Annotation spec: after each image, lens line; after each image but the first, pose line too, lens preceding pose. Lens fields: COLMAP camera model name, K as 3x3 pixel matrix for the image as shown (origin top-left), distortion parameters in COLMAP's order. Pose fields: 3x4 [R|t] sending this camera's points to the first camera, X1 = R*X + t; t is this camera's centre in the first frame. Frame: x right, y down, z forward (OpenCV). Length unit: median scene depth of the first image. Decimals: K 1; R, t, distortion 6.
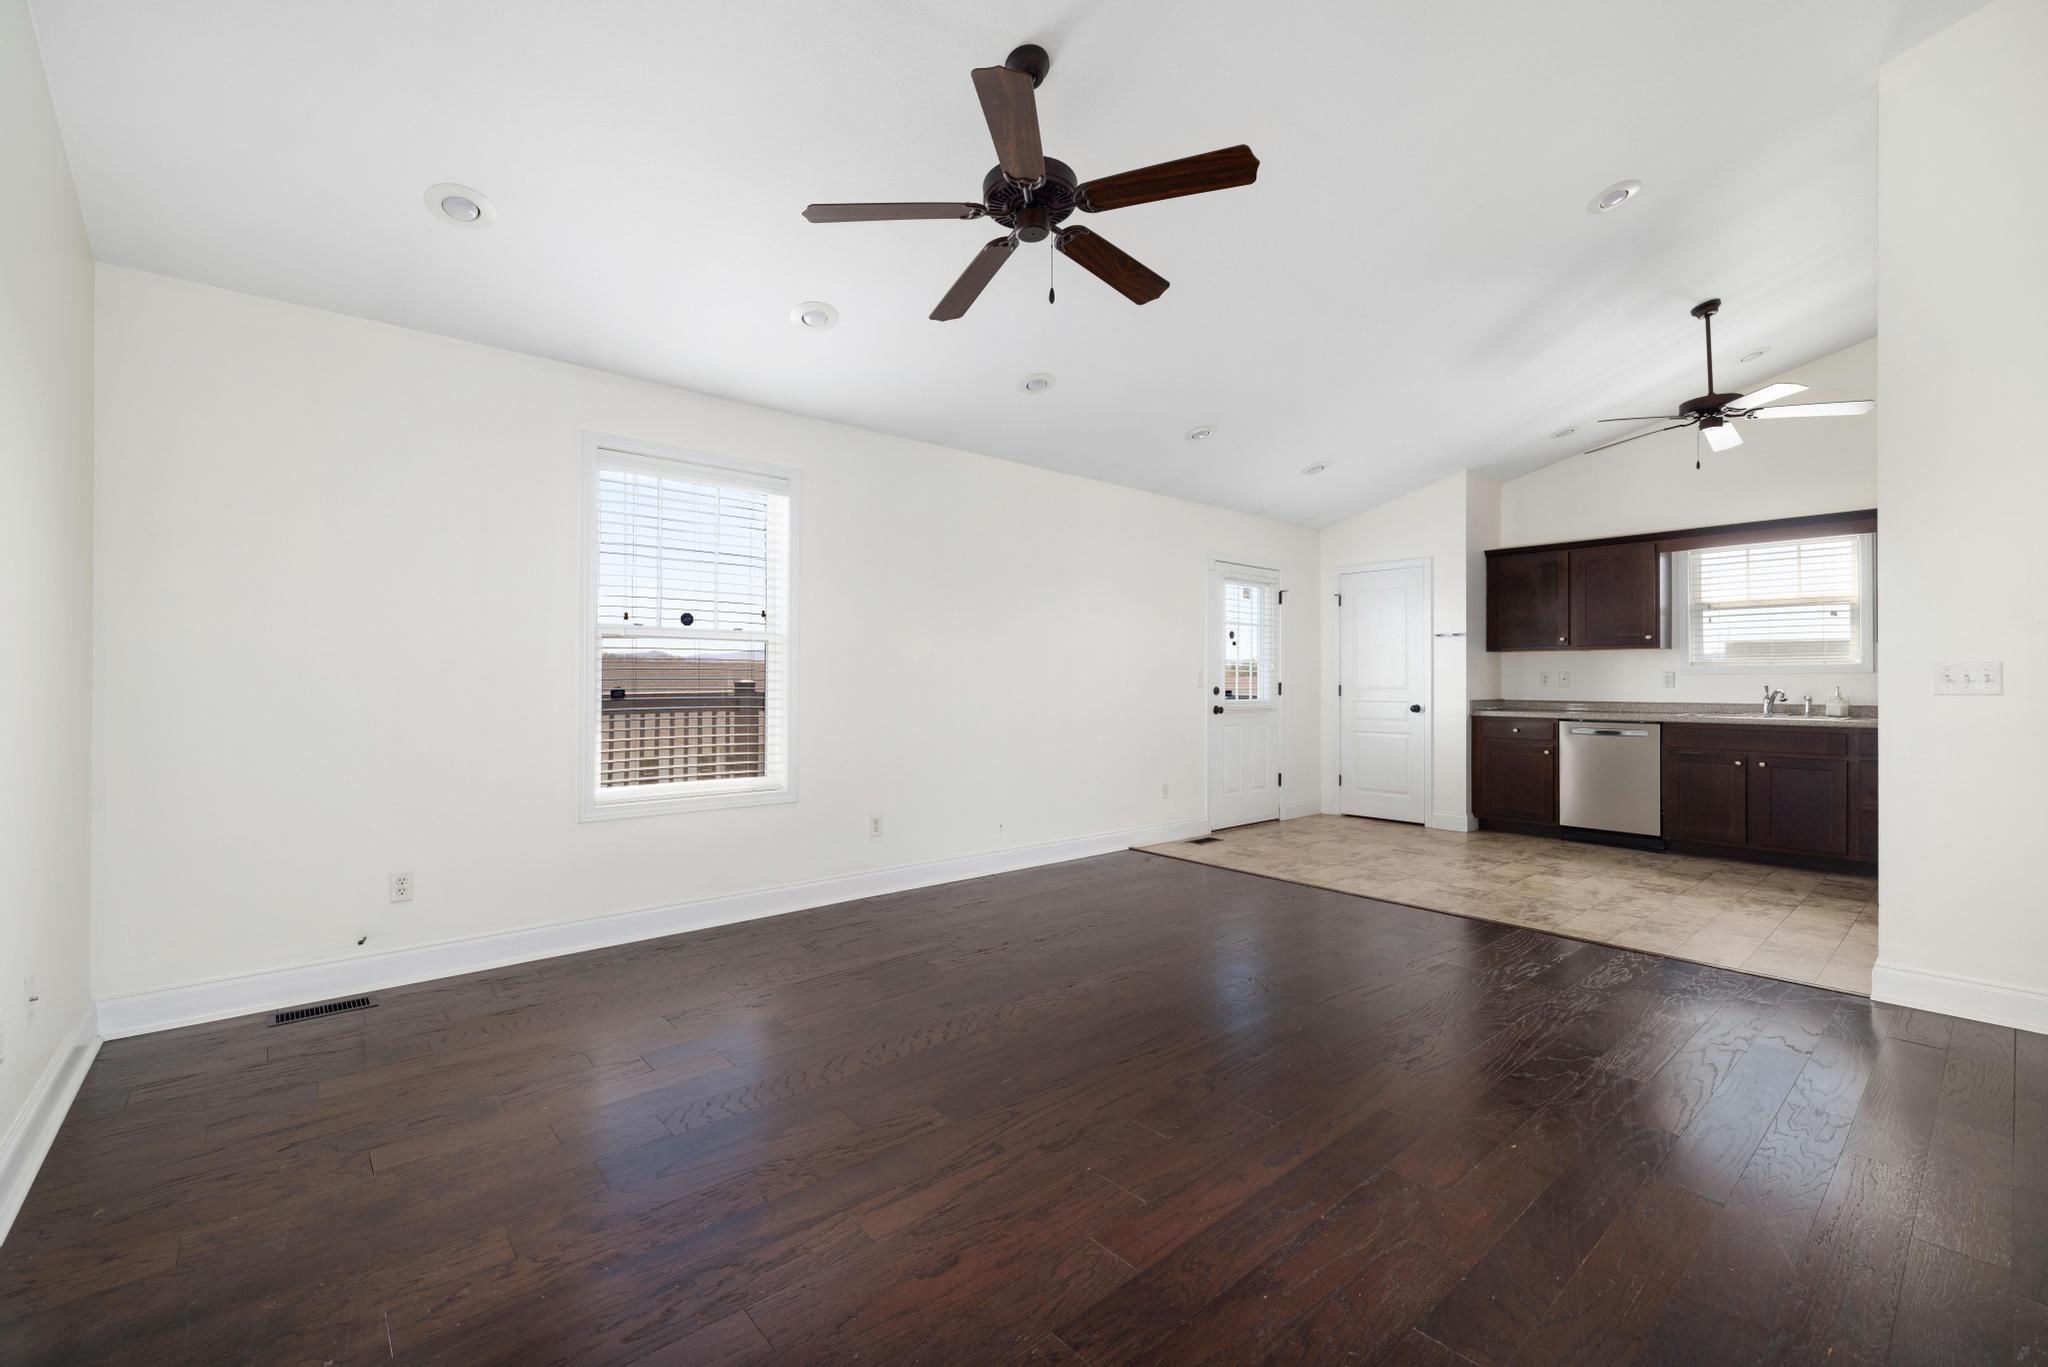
lens RADIAL K [[862.3, 0, 1023.4], [0, 862.3, 679.2], [0, 0, 1]] dist [-0.000225, -0.000192]
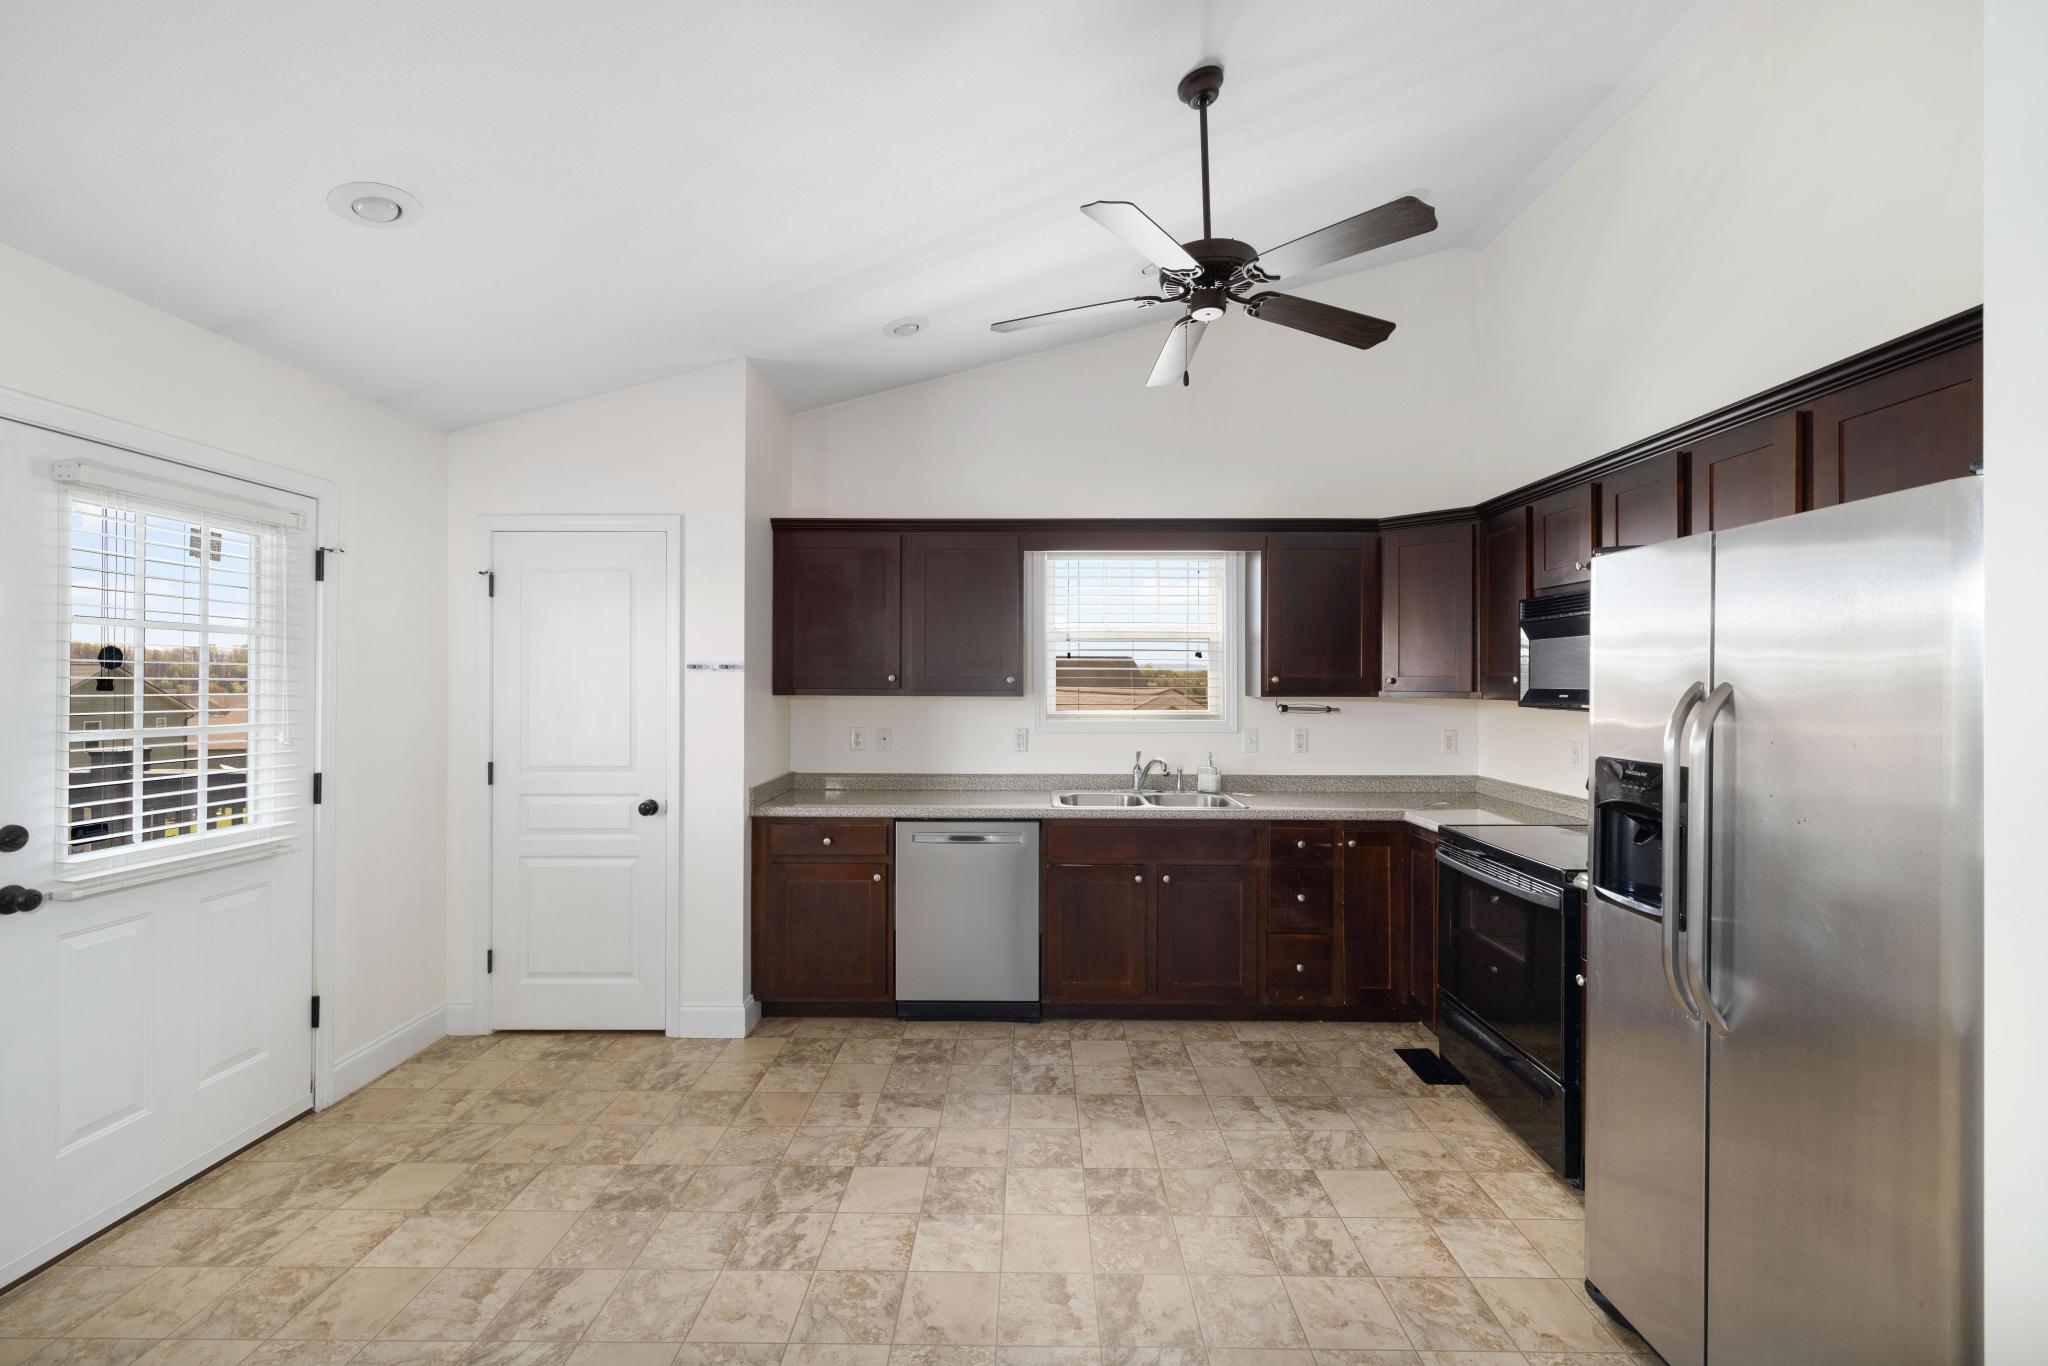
lens RADIAL K [[862.3, 0, 1034.5], [0, 862.3, 678.9], [0, 0, 1]] dist [-0.000225, -0.000192]
pose [[0.655713, 0.003882, 0.755000, 0.227897], [-0.003254, 0.999992, -0.002316, -0.043899], [-0.755003, -0.000938, 0.655720, 0.513629]]
